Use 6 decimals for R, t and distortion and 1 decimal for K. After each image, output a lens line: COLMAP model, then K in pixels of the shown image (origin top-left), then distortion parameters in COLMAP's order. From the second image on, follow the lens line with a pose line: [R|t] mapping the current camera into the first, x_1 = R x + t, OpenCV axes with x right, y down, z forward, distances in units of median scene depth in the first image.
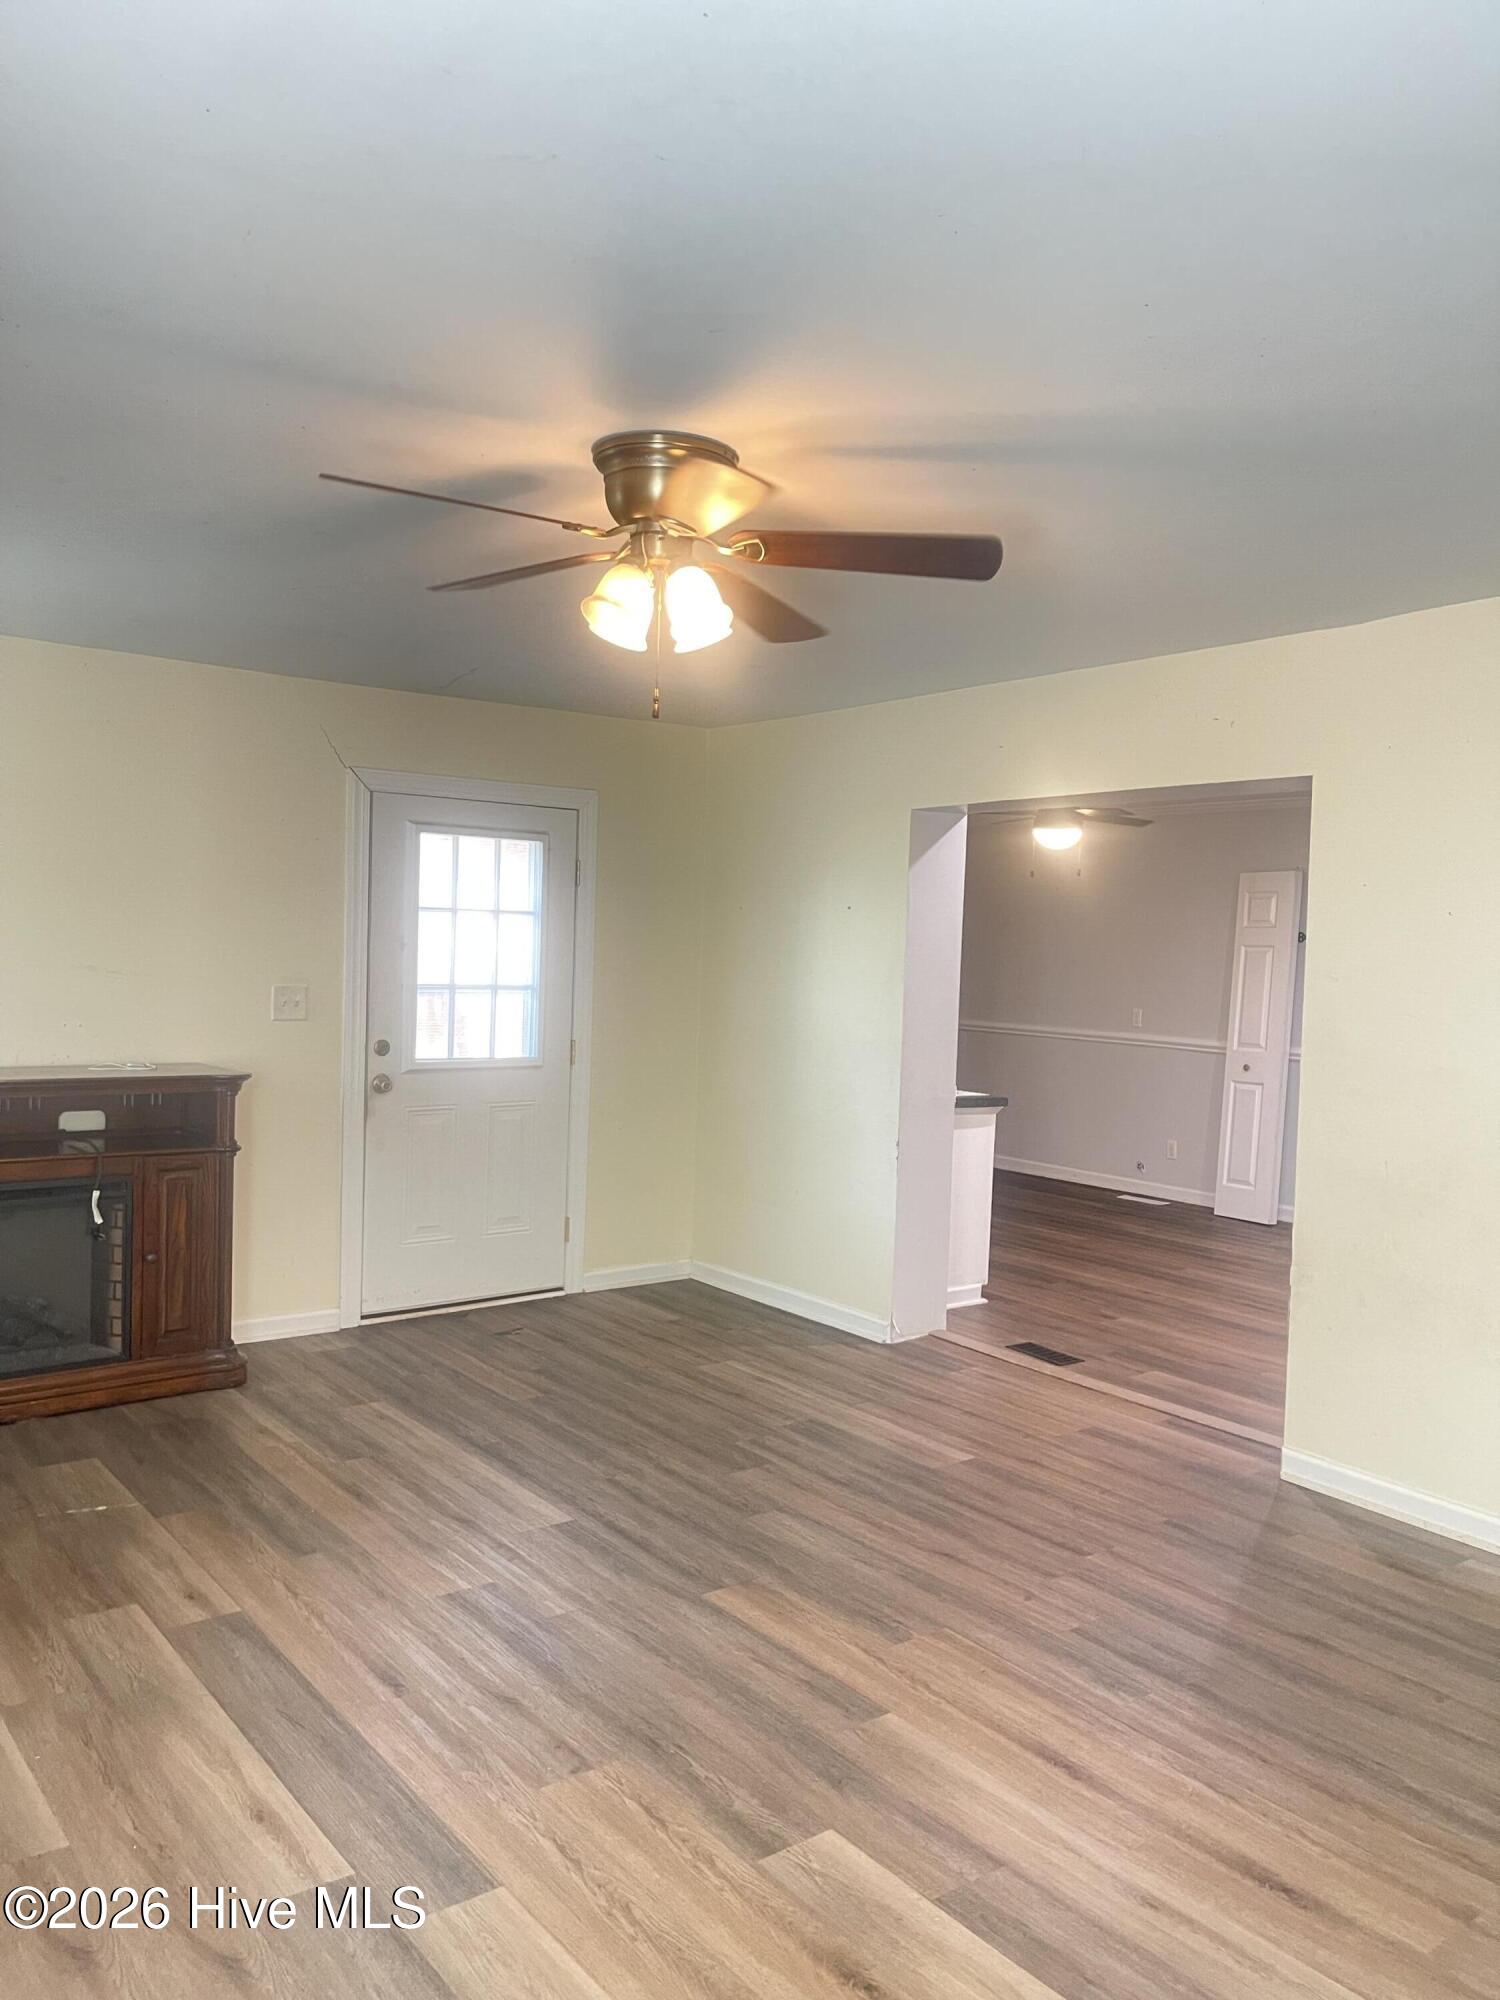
lens RADIAL K [[1513.0, 0, 753.8], [0, 1513.0, 1015.3], [0, 0, 1]] dist [0.058255, -0.074571]
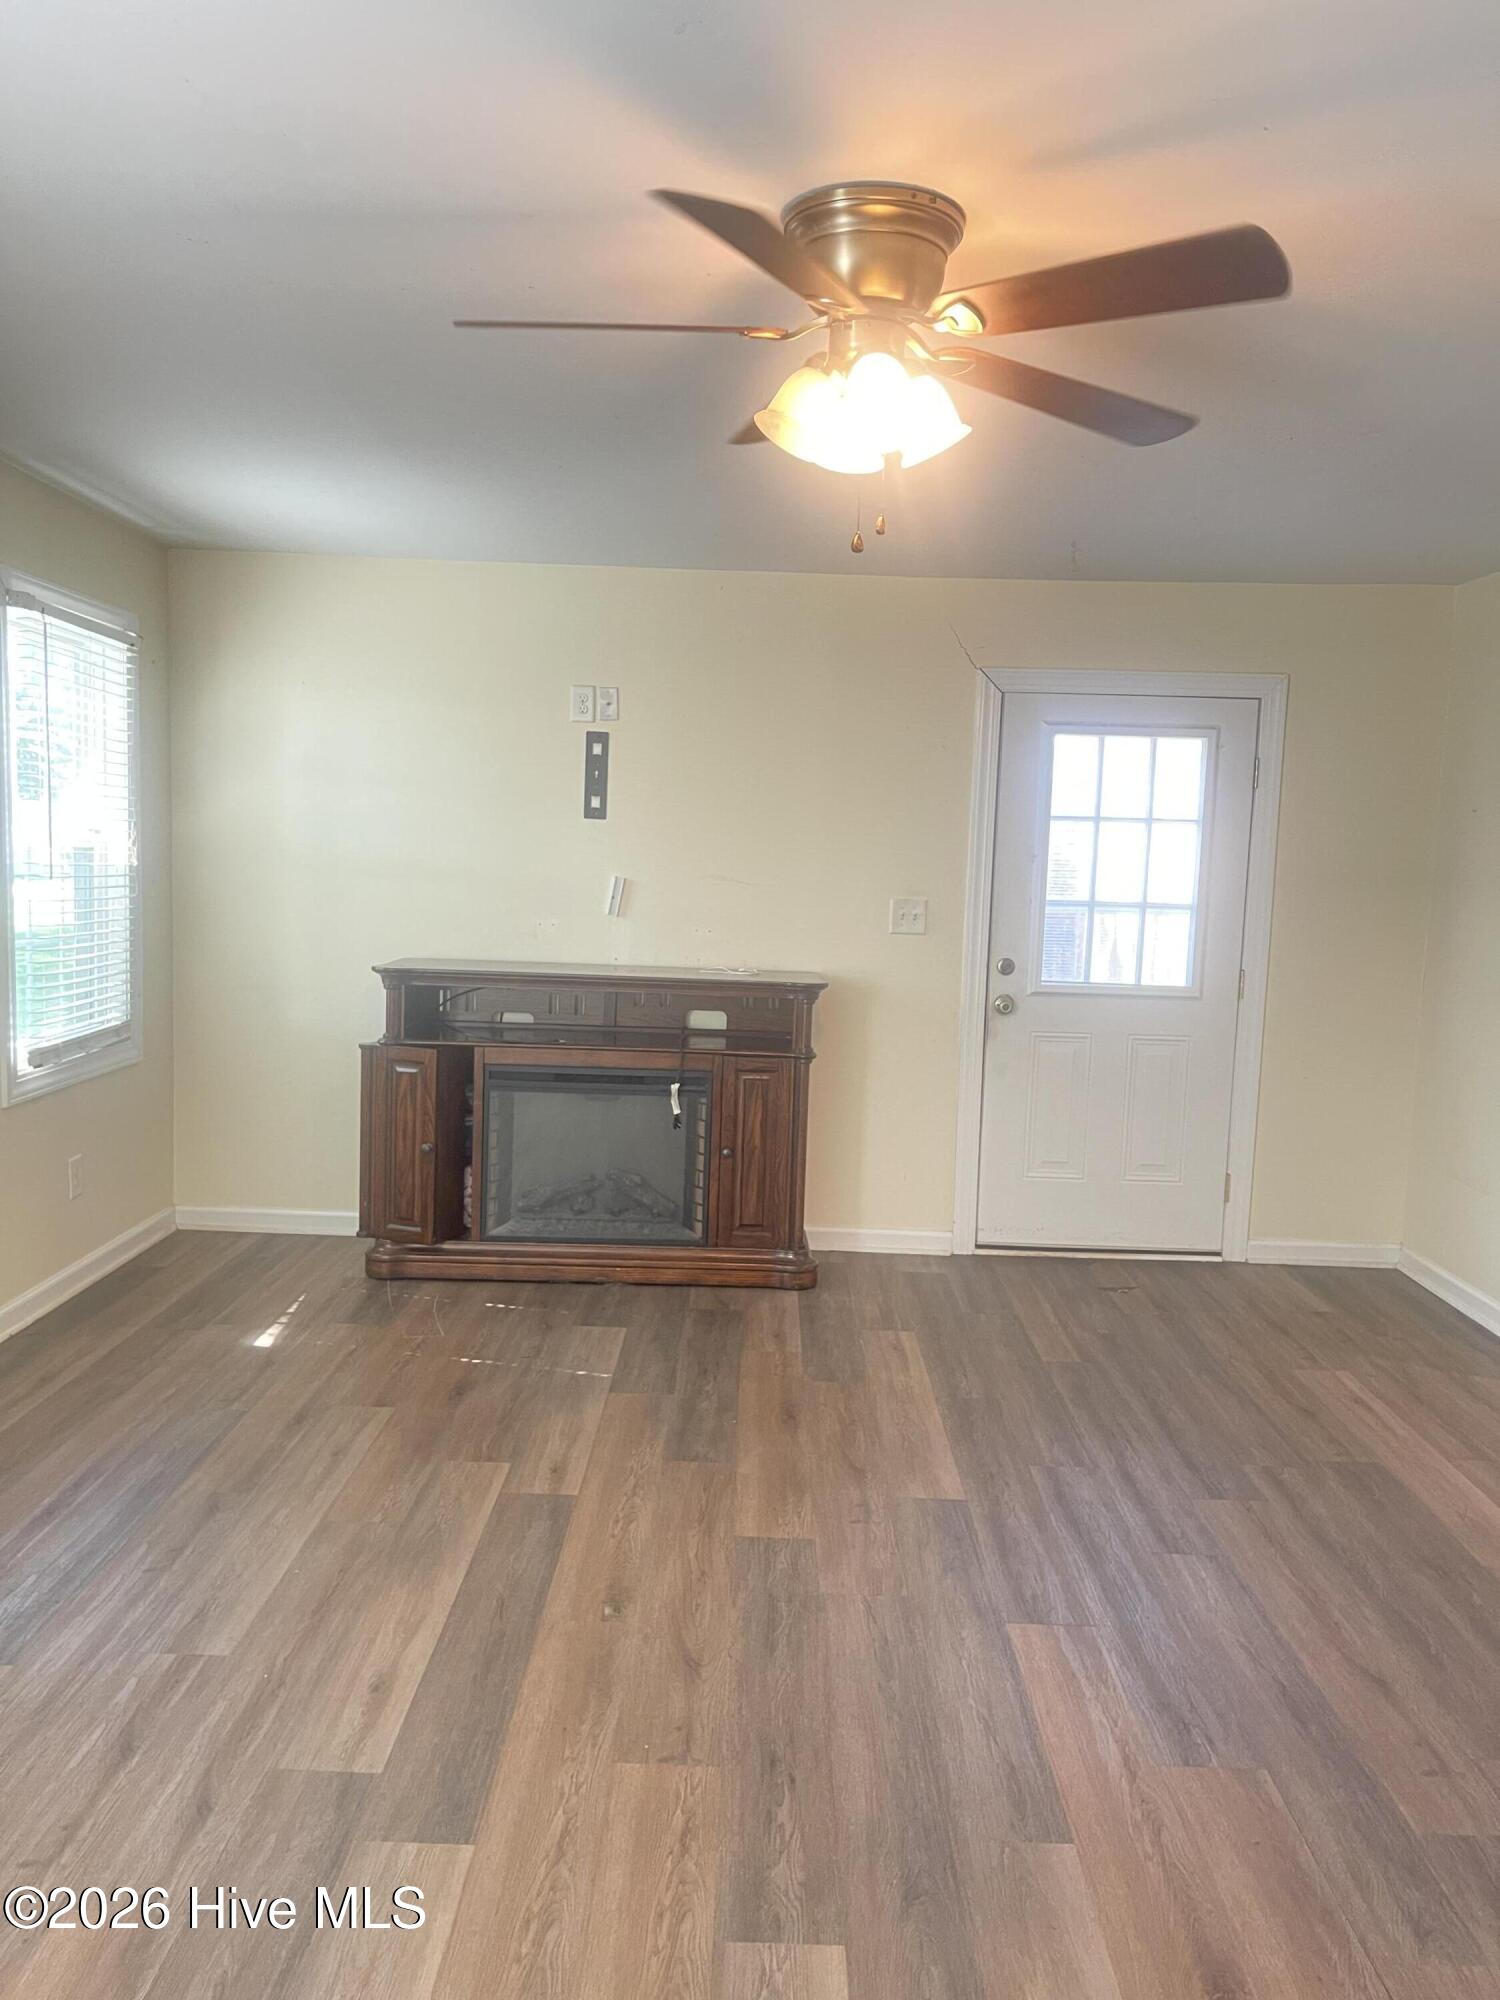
lens RADIAL K [[1513.0, 0, 751.5], [0, 1513.0, 1011.1], [0, 0, 1]] dist [0.058255, -0.074571]
pose [[0.789527, 0.062860, -0.610488, 0.240537], [-0.038919, 0.997867, 0.052414, 0.006661], [0.612480, -0.017623, 0.790290, 0.185634]]
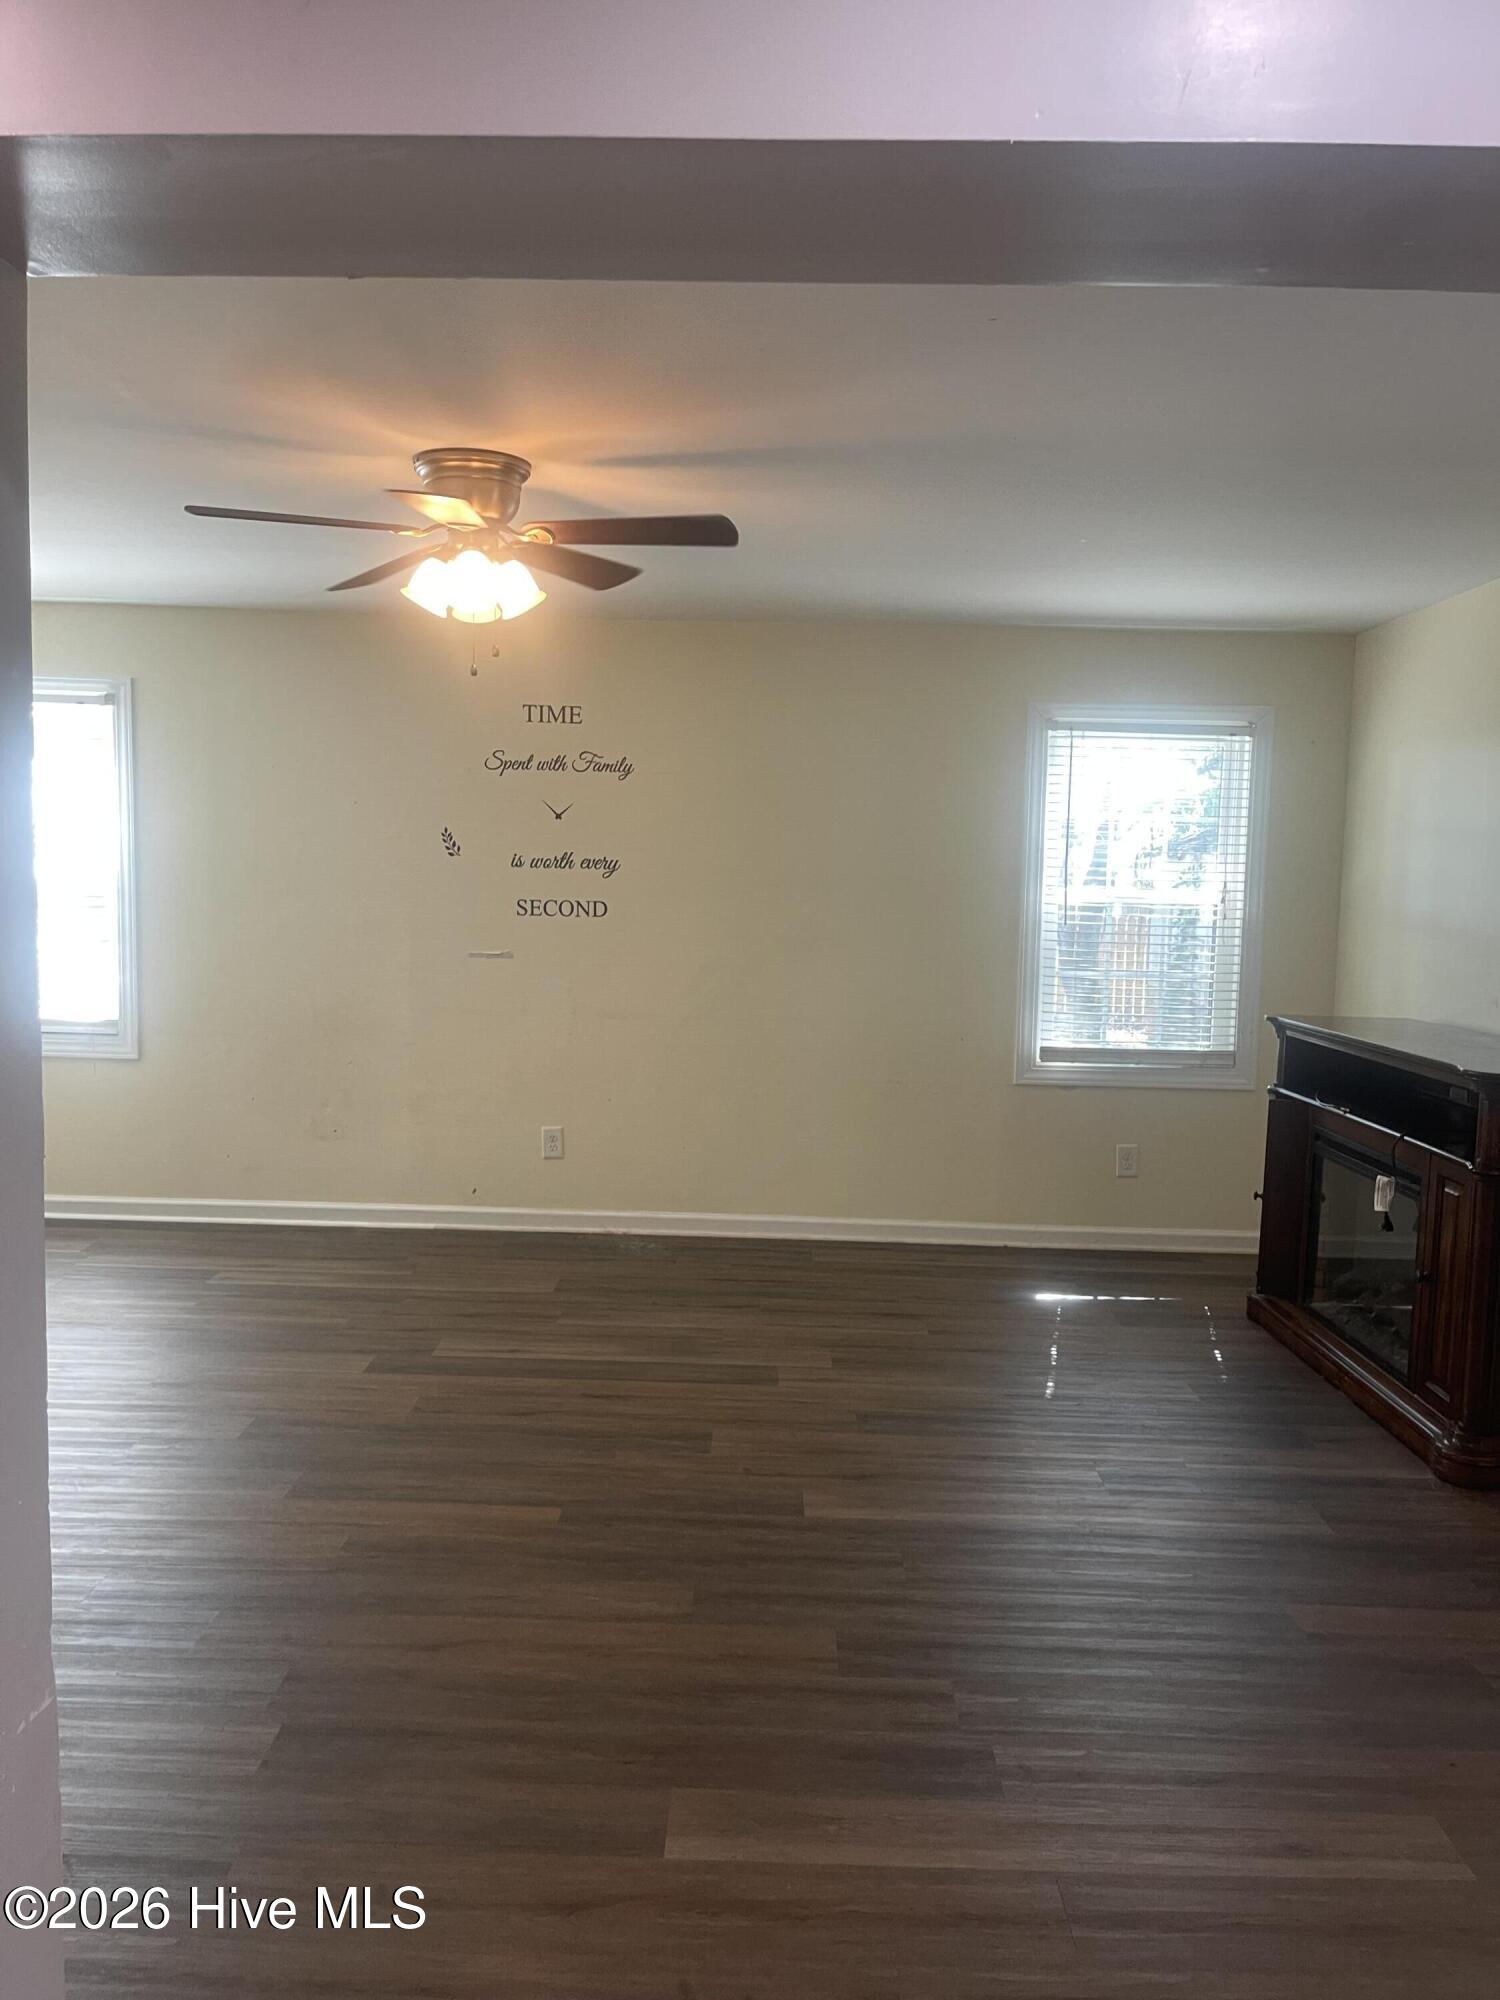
lens RADIAL K [[1513.0, 0, 733.5], [0, 1513.0, 1004.2], [0, 0, 1]] dist [0.058255, -0.074571]
pose [[-0.628763, 0.023408, -0.777244, 0.468447], [-0.072197, 0.993472, 0.088325, -0.032156], [0.774238, 0.111650, -0.622969, 1.180651]]
